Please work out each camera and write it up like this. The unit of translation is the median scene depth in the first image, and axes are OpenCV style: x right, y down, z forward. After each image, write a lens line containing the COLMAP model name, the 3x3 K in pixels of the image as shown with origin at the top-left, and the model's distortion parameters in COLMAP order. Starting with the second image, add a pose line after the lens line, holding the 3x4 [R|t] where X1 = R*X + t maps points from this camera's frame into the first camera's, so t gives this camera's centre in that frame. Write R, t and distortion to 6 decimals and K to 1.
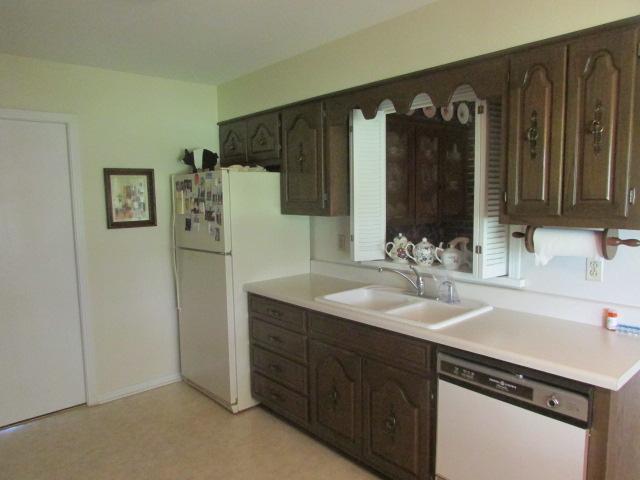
lens RADIAL K [[484.4, 0, 320.0], [0, 484.4, 240.0], [0, 0, 1]] dist [0.000195, -0.000685]
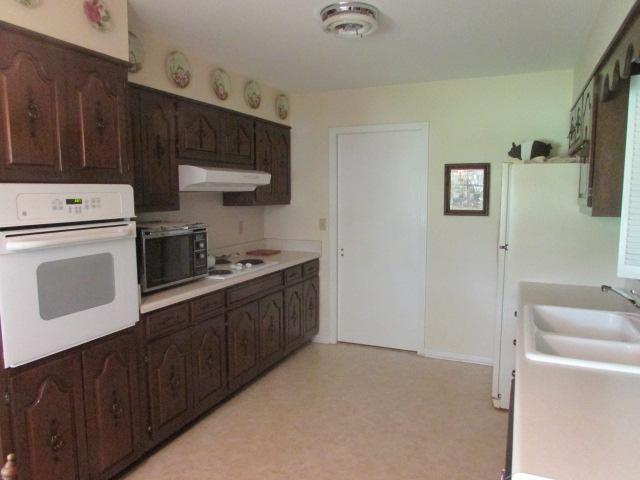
lens RADIAL K [[466.2, 0, 320.0], [0, 466.2, 240.0], [0, 0, 1]] dist [-0.002856, -0.005751]
pose [[0.436680, 0.115350, -0.892191, 0.450625], [-0.102803, 0.991647, 0.077891, -0.019450], [0.893724, 0.057707, 0.444891, 0.218710]]
